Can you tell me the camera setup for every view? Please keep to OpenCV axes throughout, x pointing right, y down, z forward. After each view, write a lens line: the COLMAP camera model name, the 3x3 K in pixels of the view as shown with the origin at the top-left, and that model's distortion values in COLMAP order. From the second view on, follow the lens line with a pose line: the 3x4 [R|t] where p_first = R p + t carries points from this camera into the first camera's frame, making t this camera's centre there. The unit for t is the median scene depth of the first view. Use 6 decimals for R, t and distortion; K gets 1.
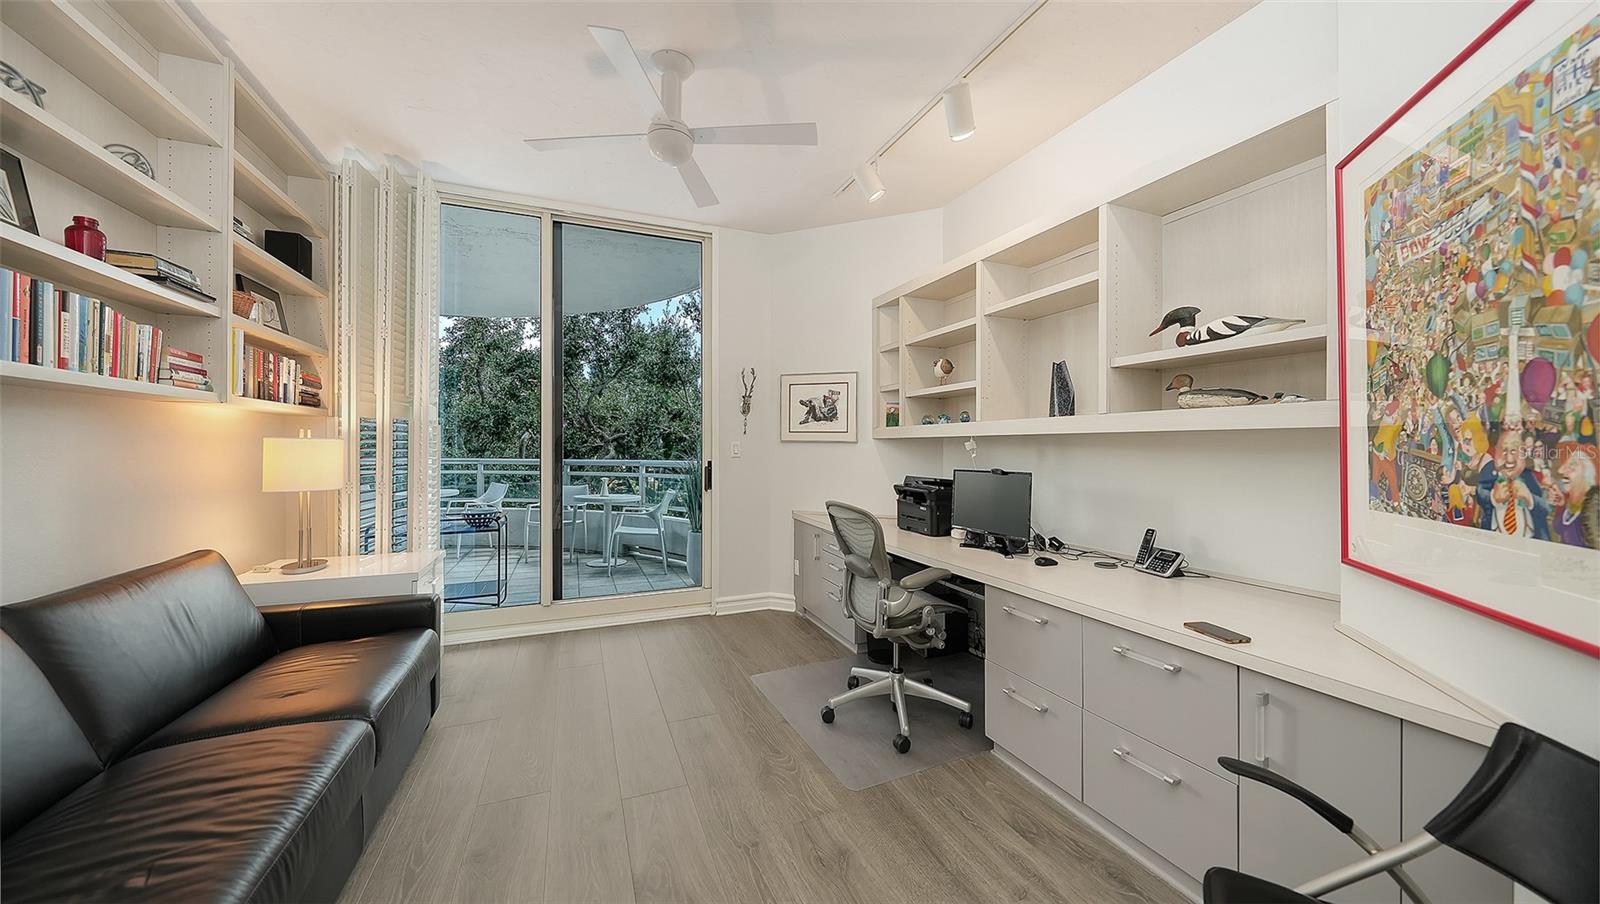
lens RADIAL K [[554.9, 0, 802.7], [0, 554.9, 446.4], [0, 0, 1]] dist [-0.001874, -0.000120]
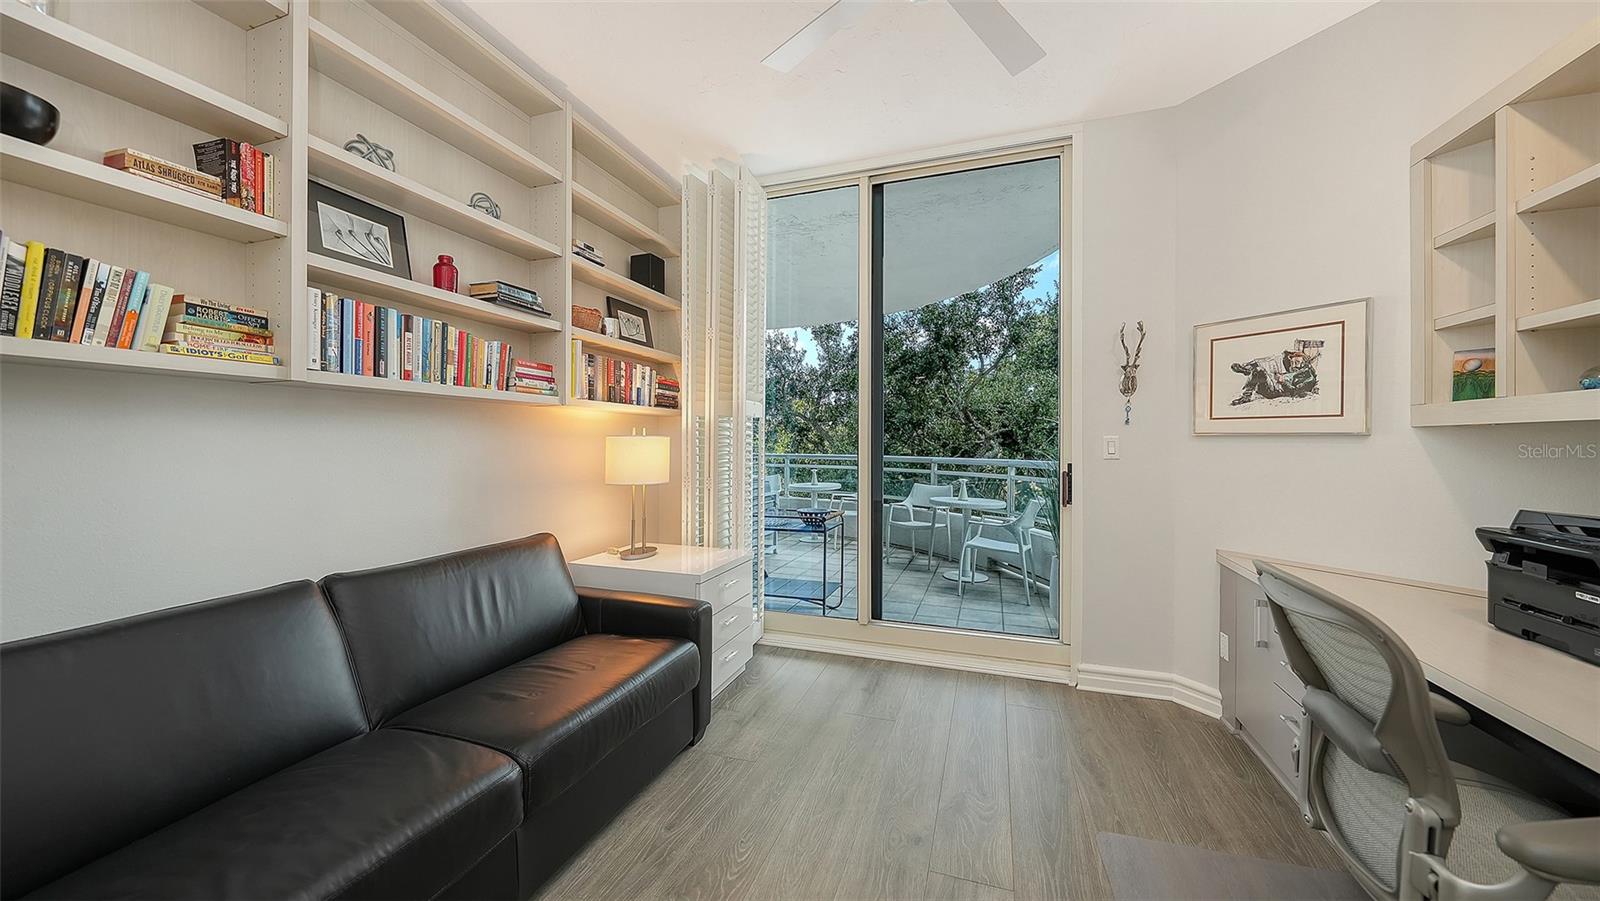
lens RADIAL K [[554.4, 0, 798.8], [0, 554.4, 446.5], [0, 0, 1]] dist [-0.006515, -0.000478]
pose [[0.746694, 0.002988, -0.665161, 0.050403], [0.001198, 0.999982, 0.005836, 0.000062], [0.665167, -0.005154, 0.746677, 0.309677]]
